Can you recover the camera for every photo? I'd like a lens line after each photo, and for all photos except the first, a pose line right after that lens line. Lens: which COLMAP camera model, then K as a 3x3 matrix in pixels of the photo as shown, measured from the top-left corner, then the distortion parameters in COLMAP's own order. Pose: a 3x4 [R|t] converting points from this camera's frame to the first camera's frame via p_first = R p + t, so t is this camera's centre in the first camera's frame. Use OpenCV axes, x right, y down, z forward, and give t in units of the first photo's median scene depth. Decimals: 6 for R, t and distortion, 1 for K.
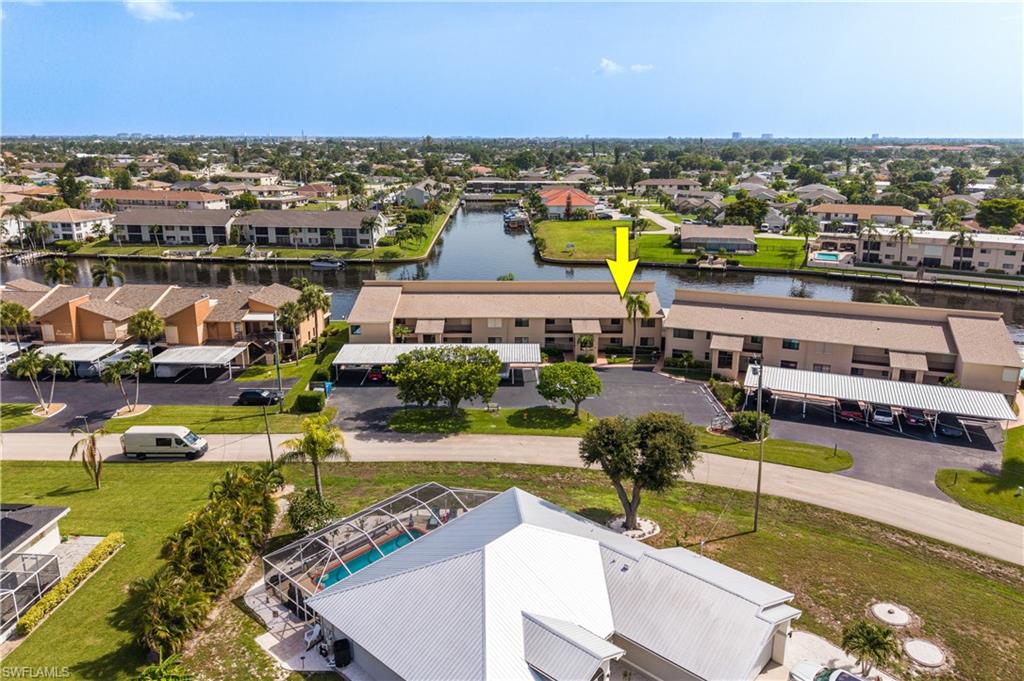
lens RADIAL K [[704.4, 0, 518.6], [0, 704.4, 303.6], [0, 0, 1]] dist [0.017836, -0.019482]
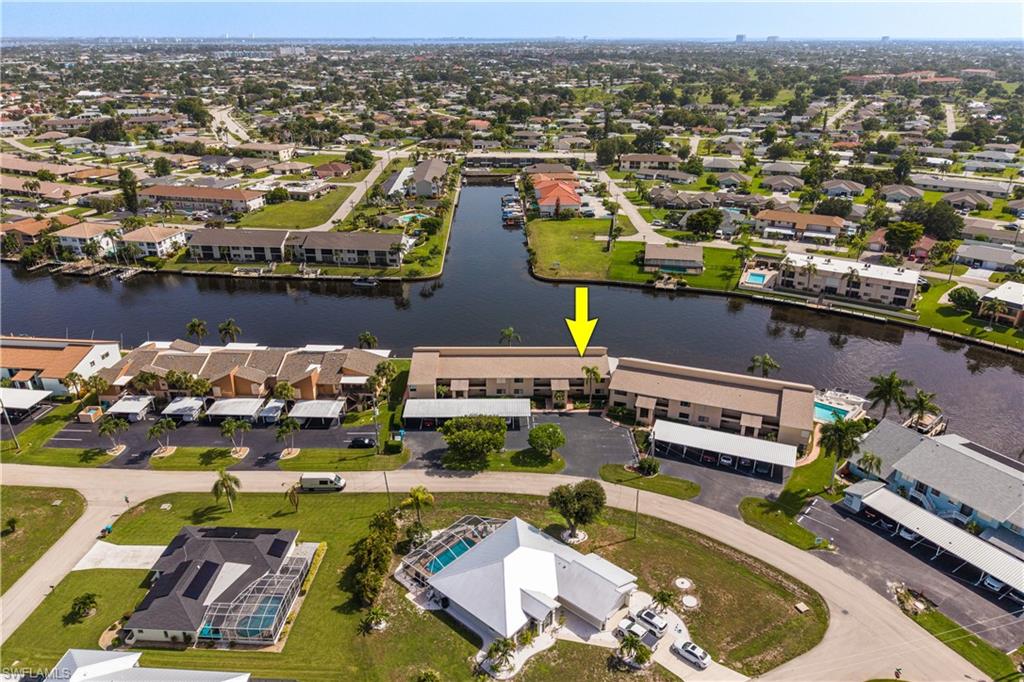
lens RADIAL K [[704.4, 0, 514.3], [0, 704.4, 334.0], [0, 0, 1]] dist [0.017836, -0.019482]
pose [[0.999998, -0.001495, 0.001037, -0.006625], [0.001291, 0.984708, 0.174211, -0.355841], [-0.001282, -0.174209, 0.984708, -0.521101]]
